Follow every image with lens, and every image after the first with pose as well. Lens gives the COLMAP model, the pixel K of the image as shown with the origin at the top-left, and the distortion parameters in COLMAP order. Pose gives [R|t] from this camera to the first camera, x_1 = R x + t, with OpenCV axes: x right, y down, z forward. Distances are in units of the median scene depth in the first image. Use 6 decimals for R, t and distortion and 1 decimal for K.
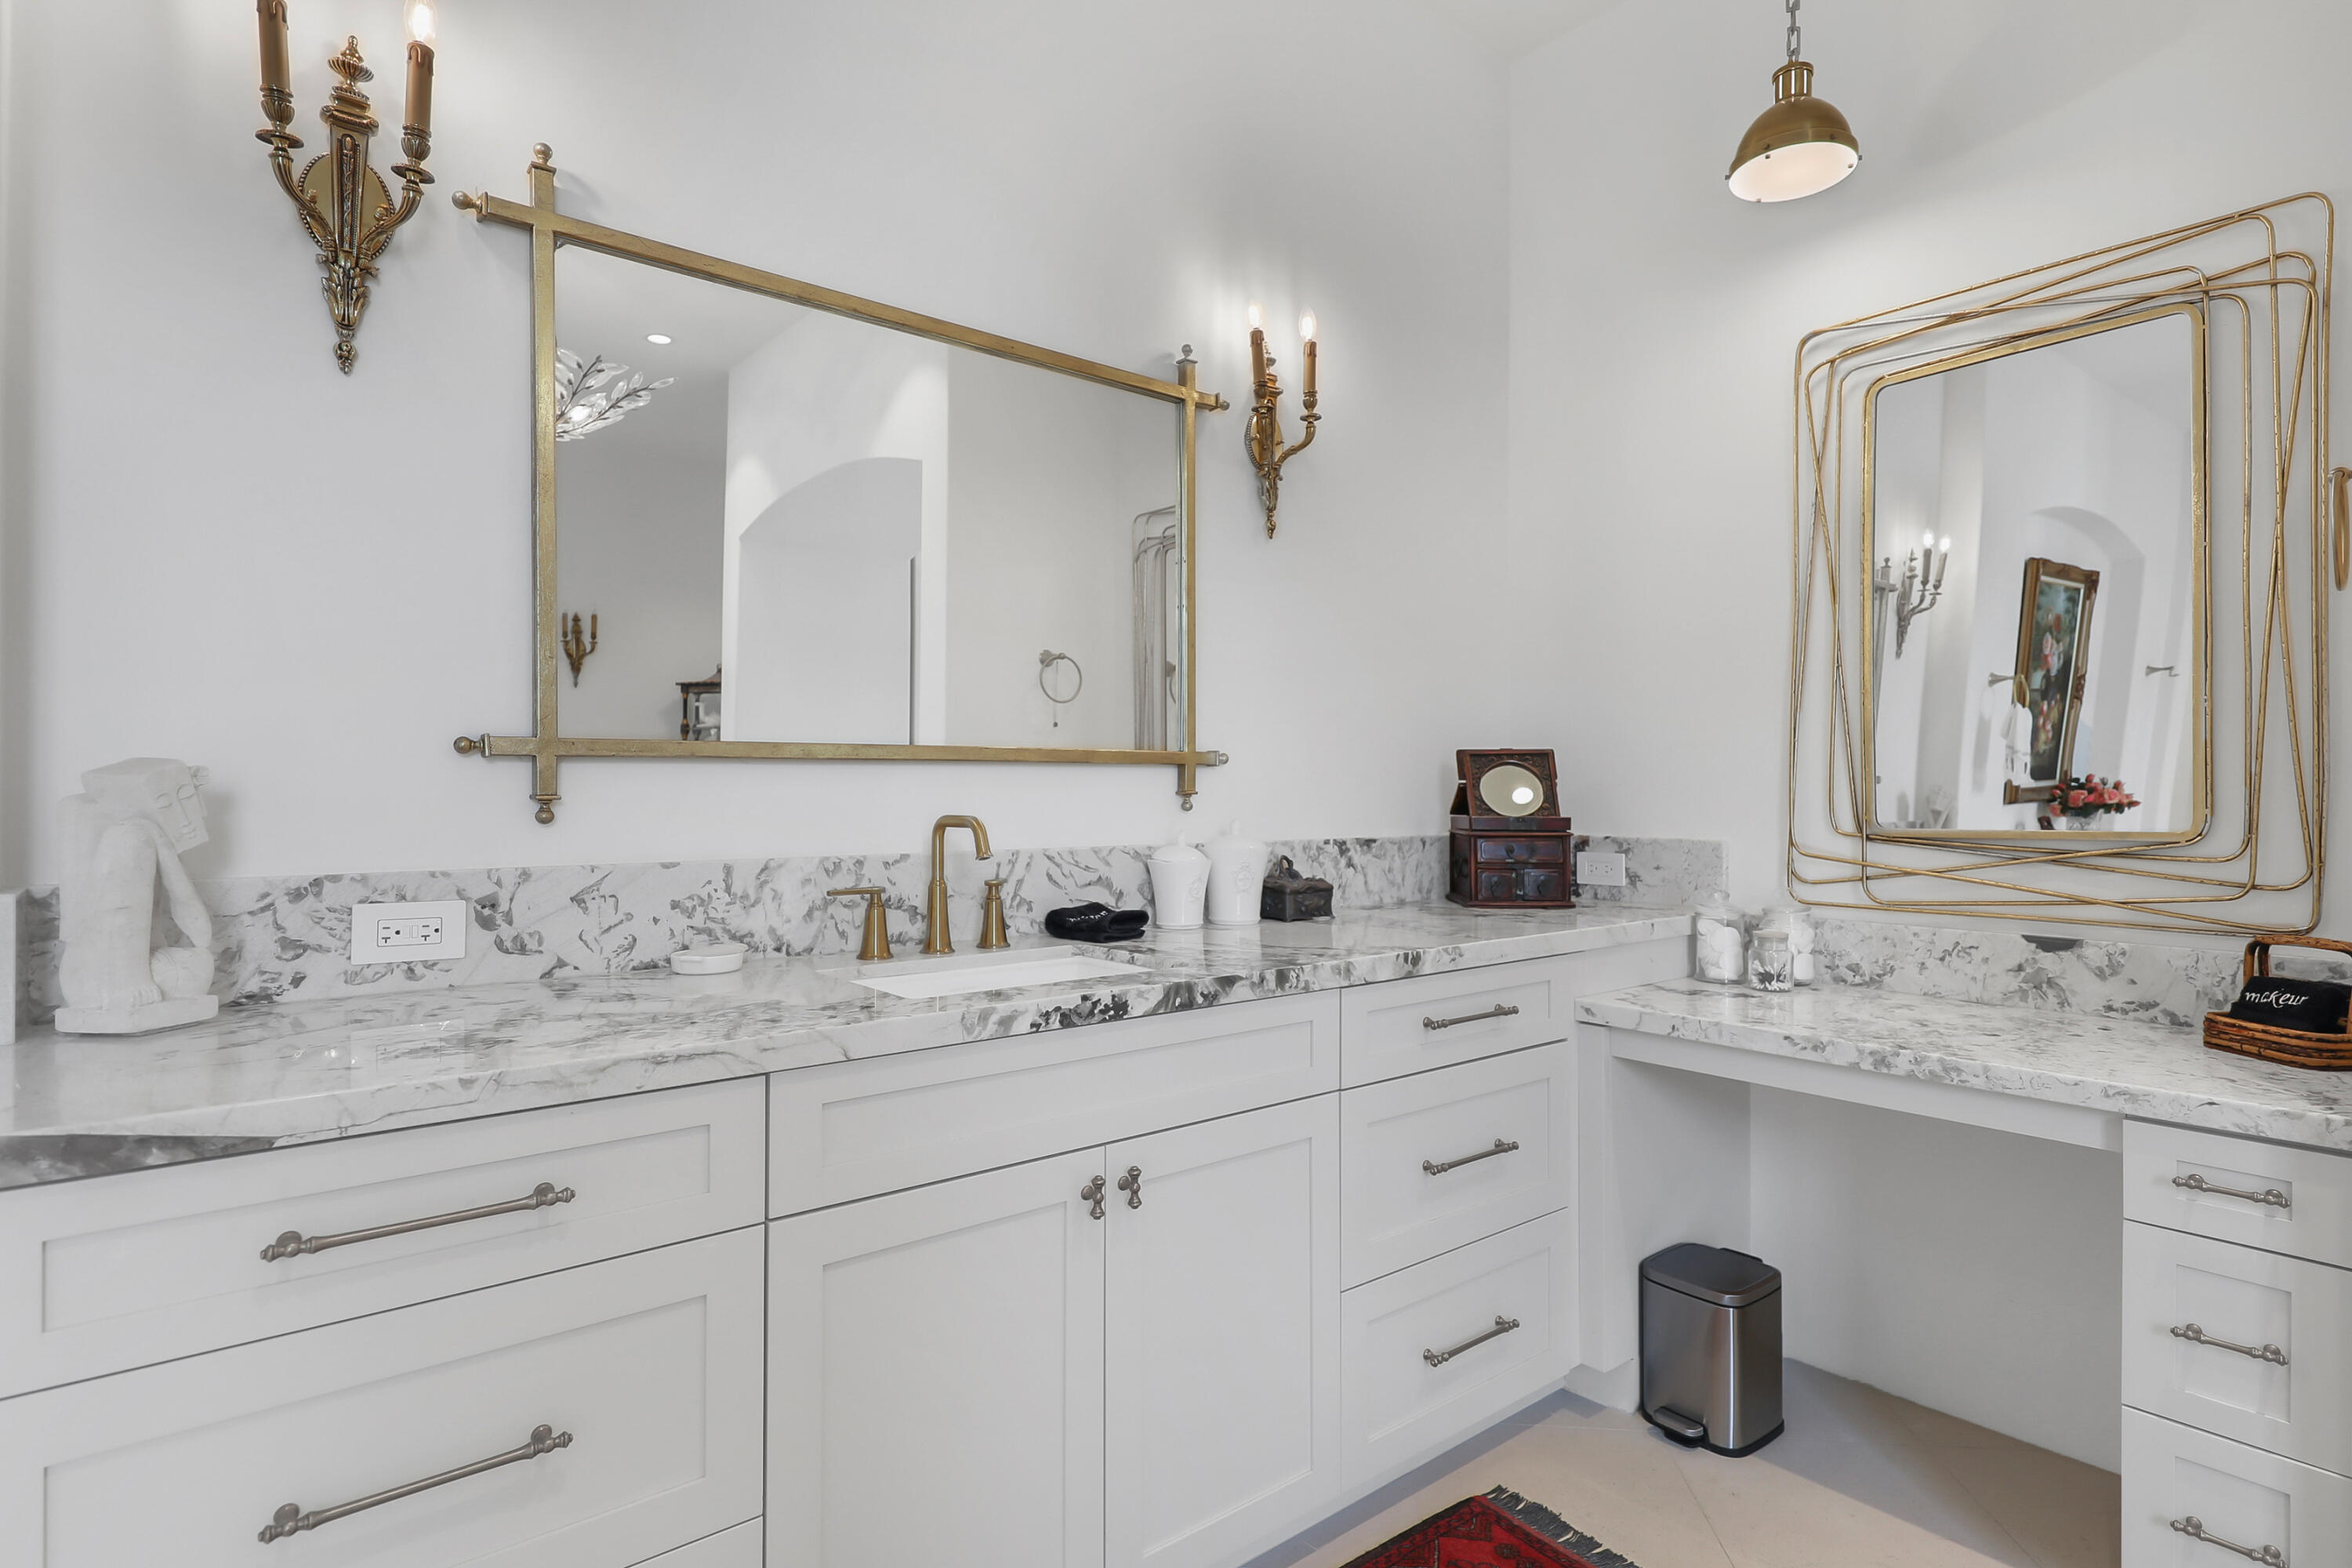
lens RADIAL K [[1225.5, 0, 1176.0], [0, 1225.5, 784.0], [0, 0, 1]] dist [0.001807, -0.000069]
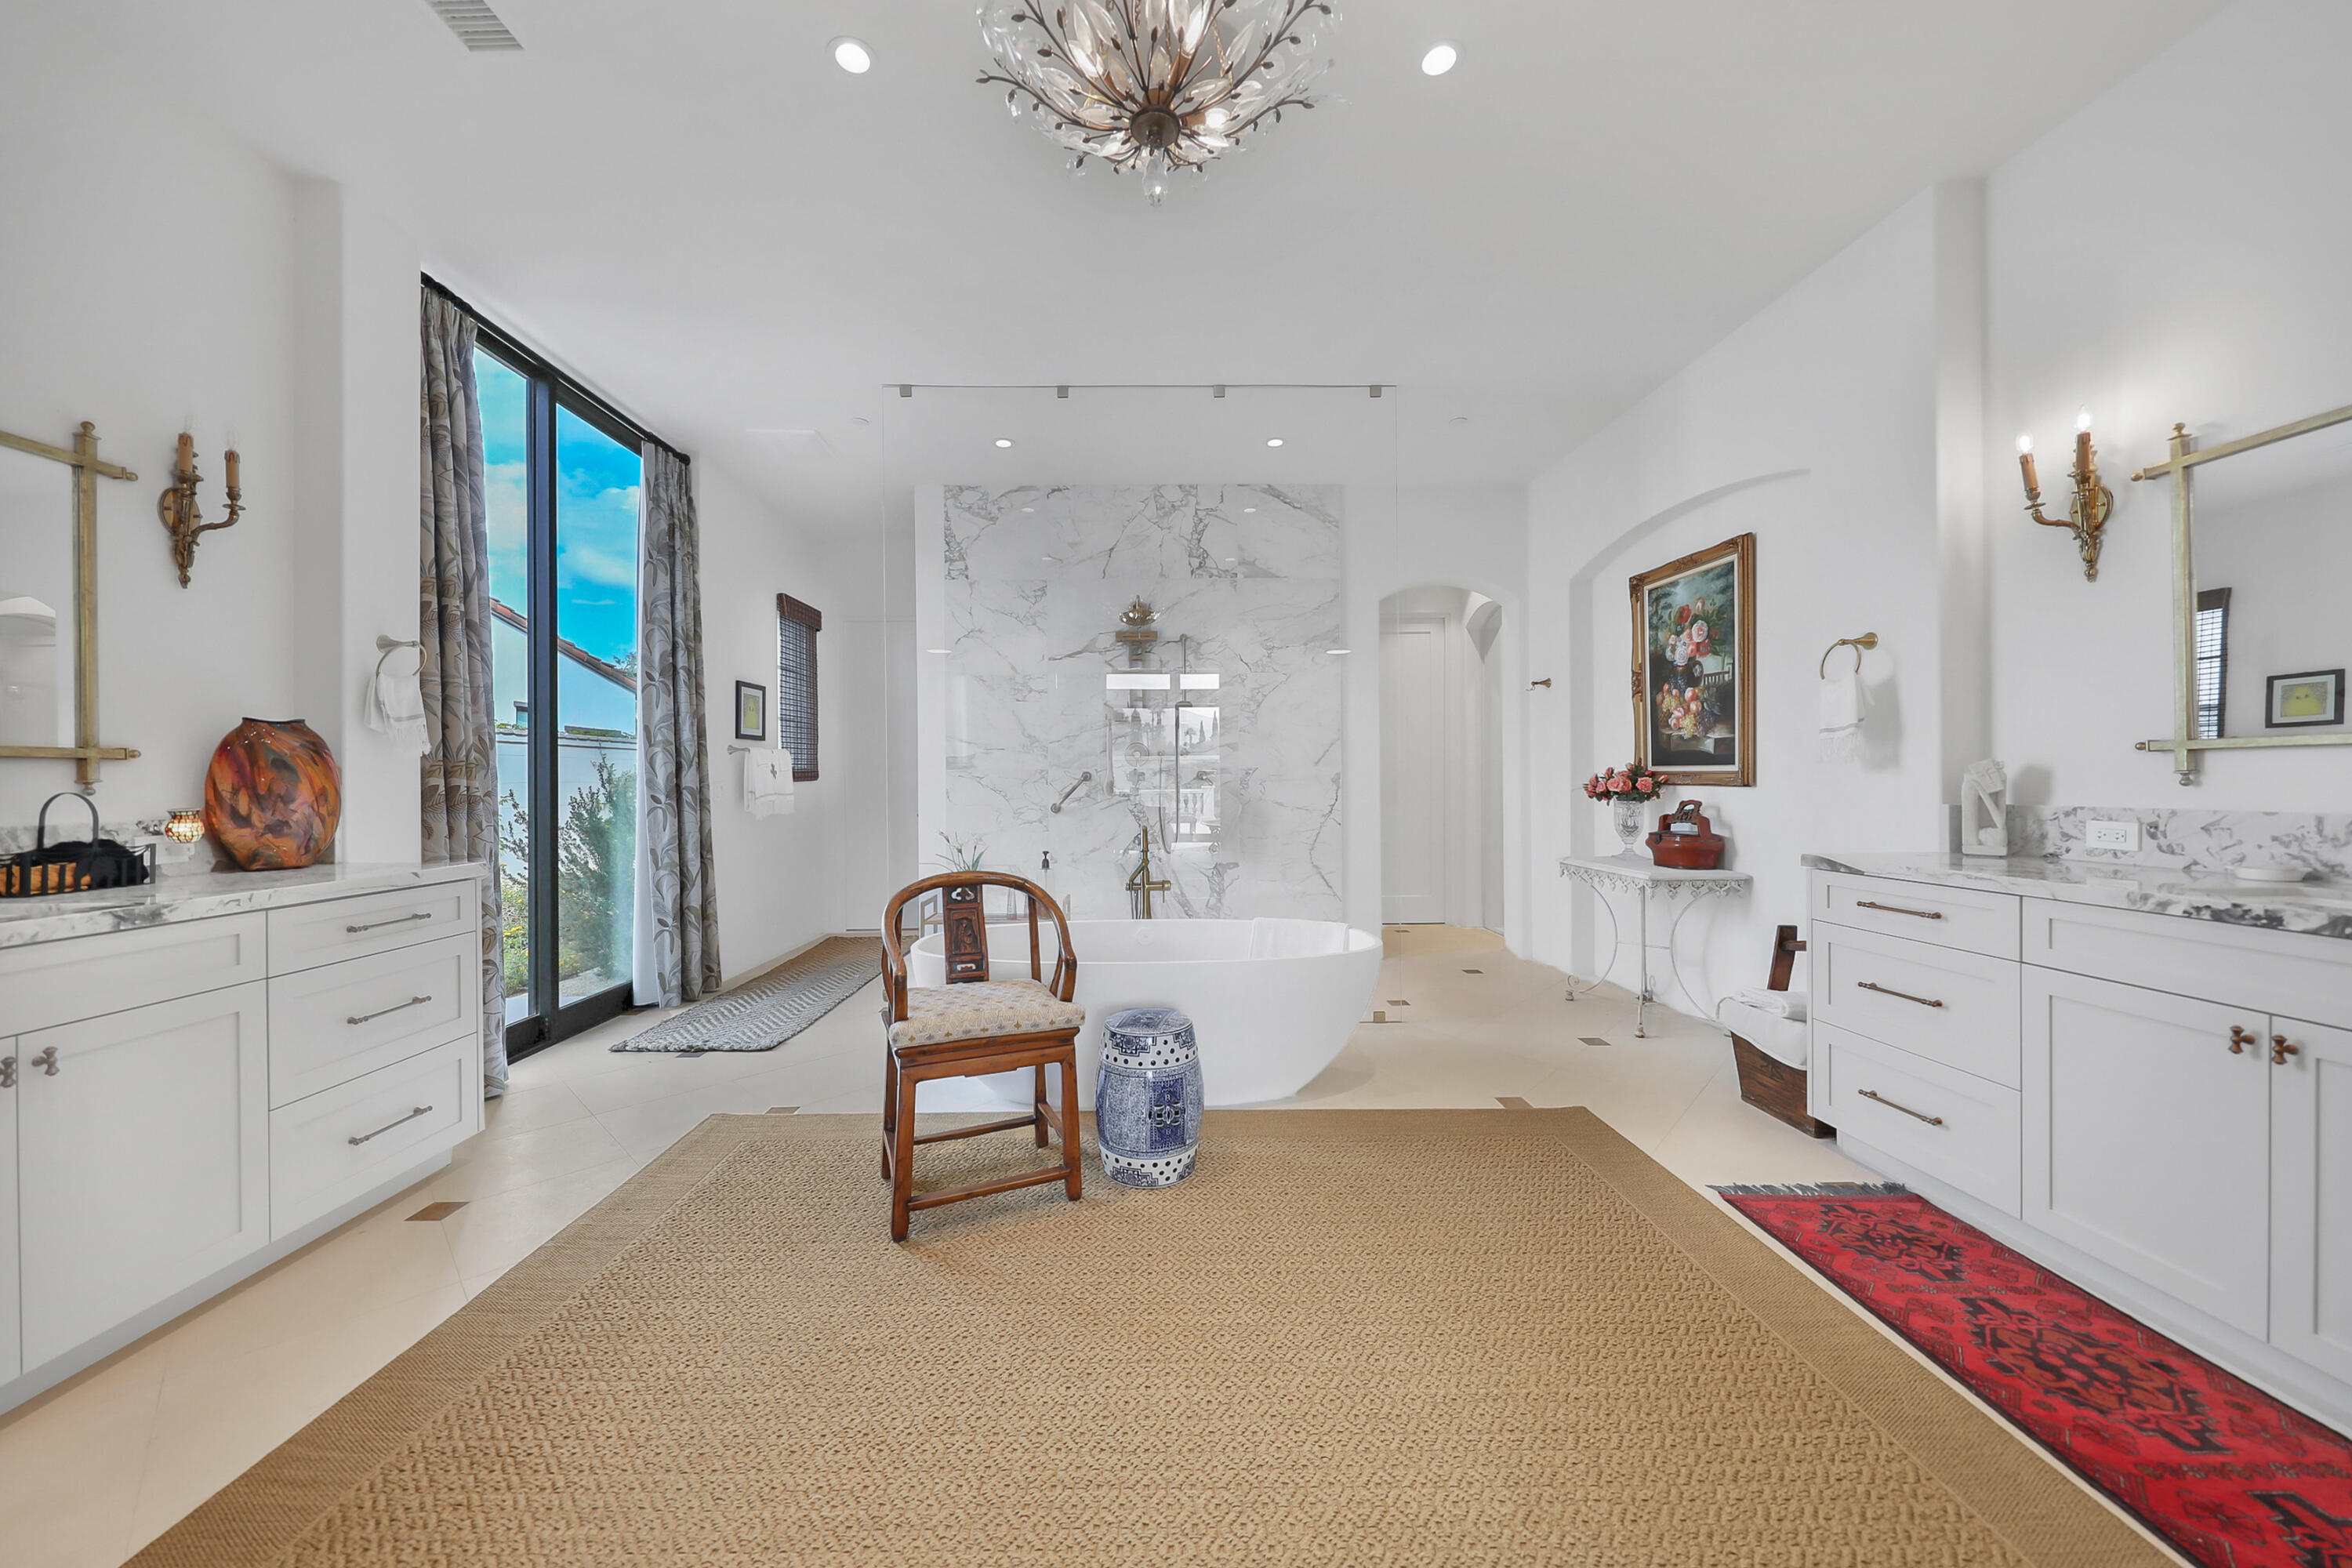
lens RADIAL K [[805.7, 0, 1176.0], [0, 805.7, 784.0], [0, 0, 1]] dist [0.000441, 0.000052]
pose [[-0.613077, 0.010114, -0.789958, 1.460153], [0.009770, 0.999939, 0.005220, 0.008095], [0.789962, -0.004518, -0.613139, 0.567499]]
